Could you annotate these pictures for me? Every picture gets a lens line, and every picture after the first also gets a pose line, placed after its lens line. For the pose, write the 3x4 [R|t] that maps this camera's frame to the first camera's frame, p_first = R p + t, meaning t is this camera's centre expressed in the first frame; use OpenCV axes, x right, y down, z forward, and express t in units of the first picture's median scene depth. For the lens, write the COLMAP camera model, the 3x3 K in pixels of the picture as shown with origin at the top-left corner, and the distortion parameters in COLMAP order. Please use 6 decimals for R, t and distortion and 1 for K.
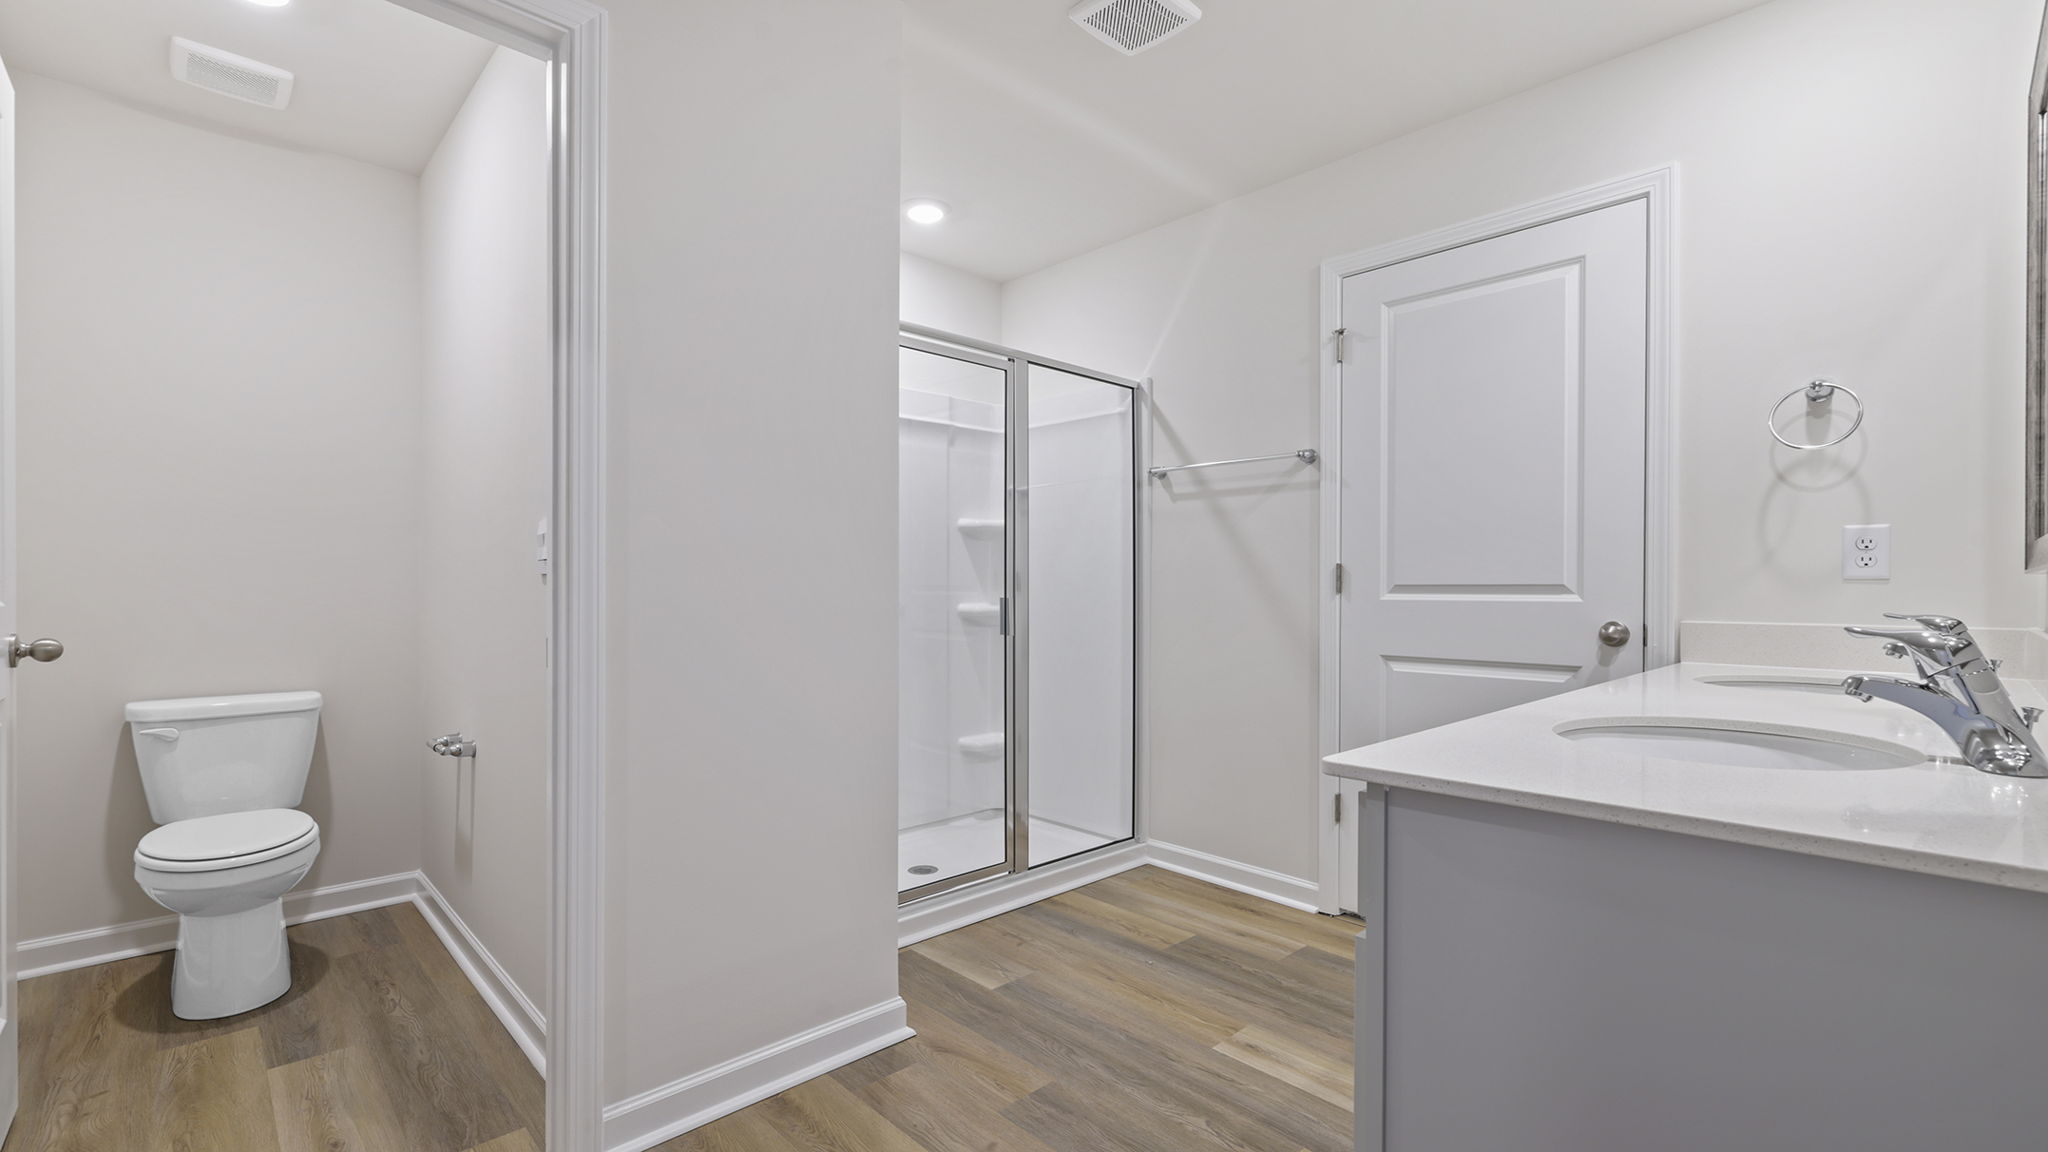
lens RADIAL K [[906.9, 0, 1025.6], [0, 906.9, 571.8], [0, 0, 1]] dist [0.000875, -0.000622]
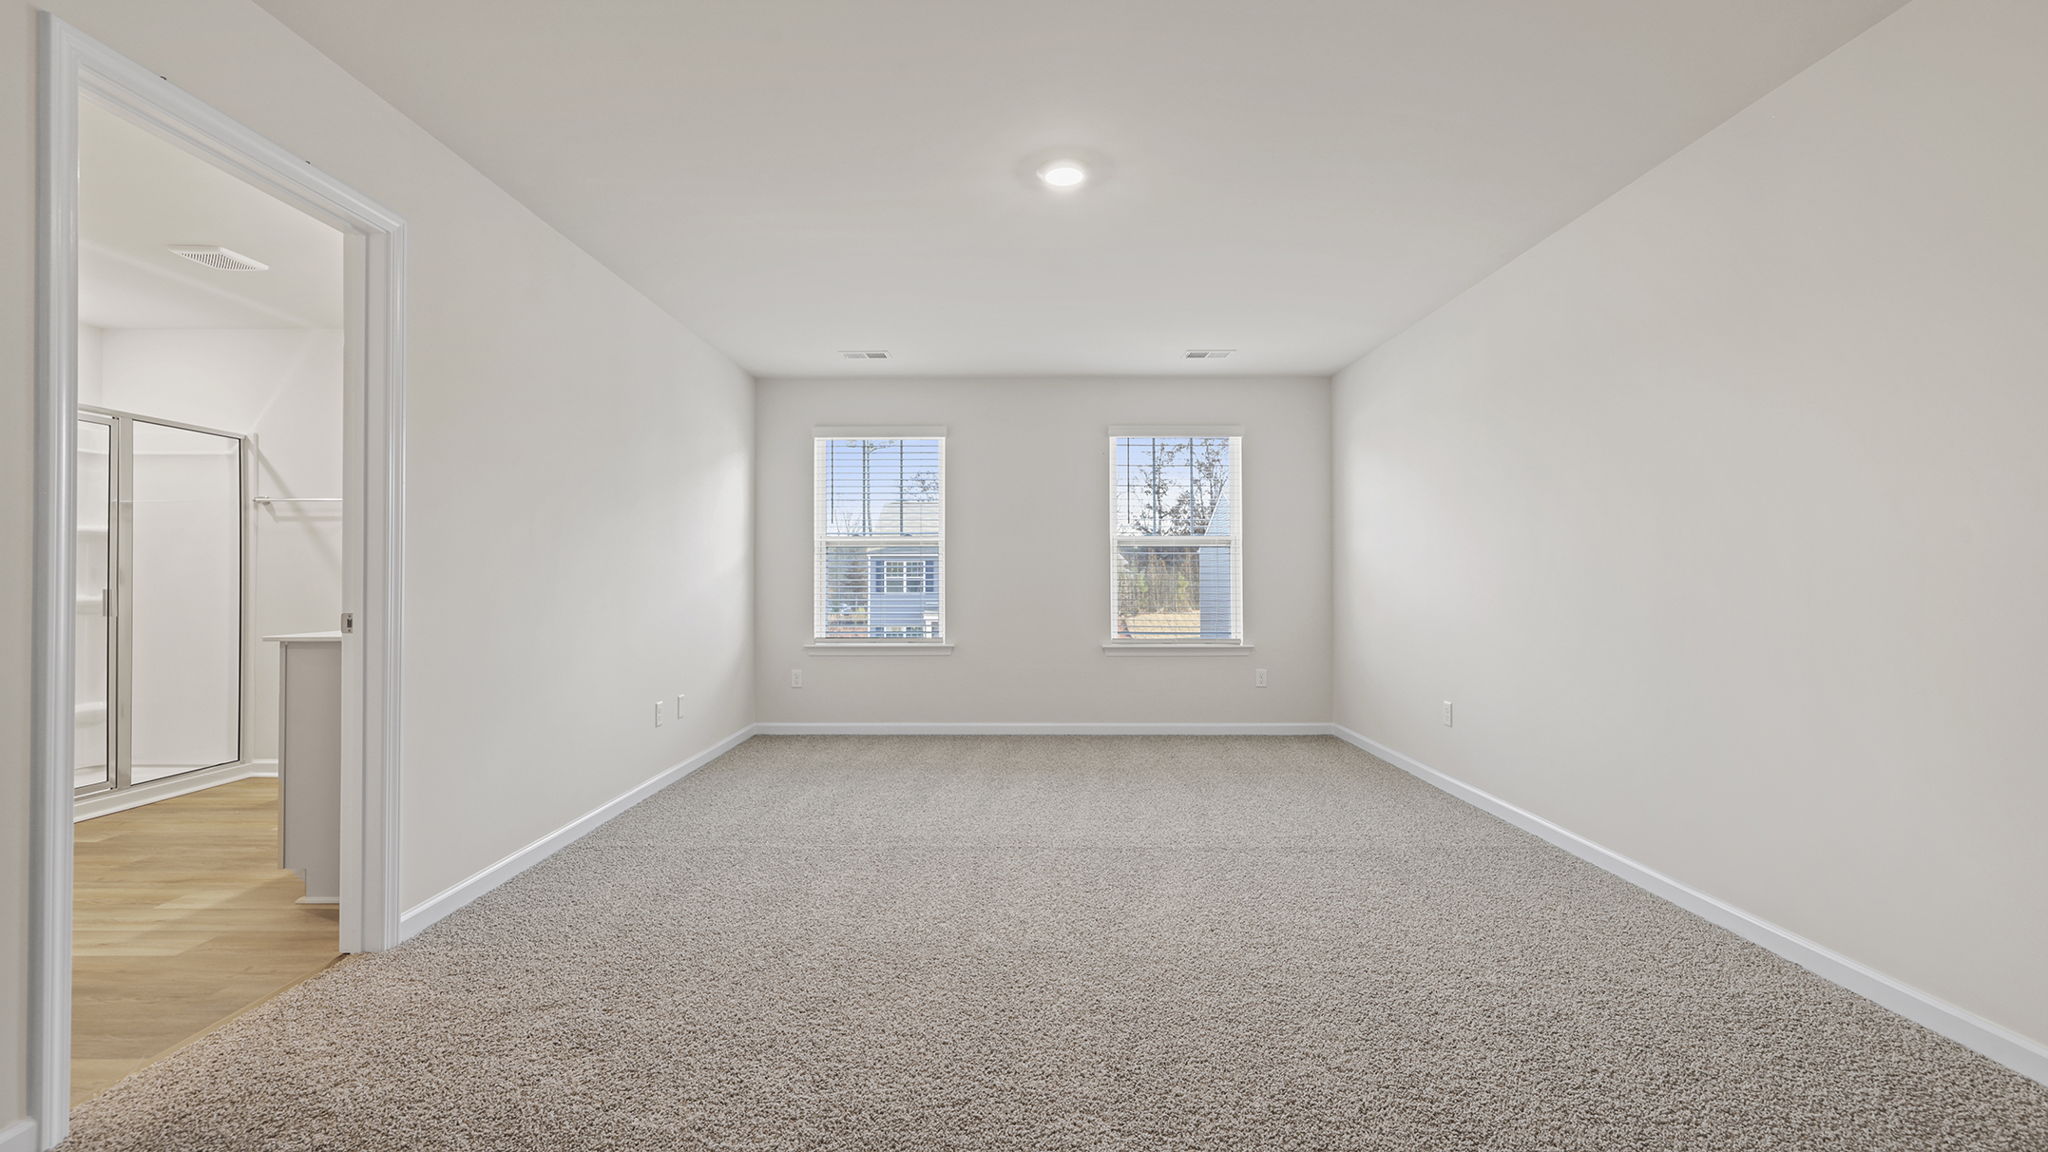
lens RADIAL K [[906.9, 0, 1025.0], [0, 906.9, 578.9], [0, 0, 1]] dist [0.000875, -0.000622]
pose [[0.709892, 0.004532, 0.704296, -0.006885], [-0.012177, 0.999909, 0.005839, -0.009256], [-0.704205, -0.012722, 0.709882, -0.845725]]
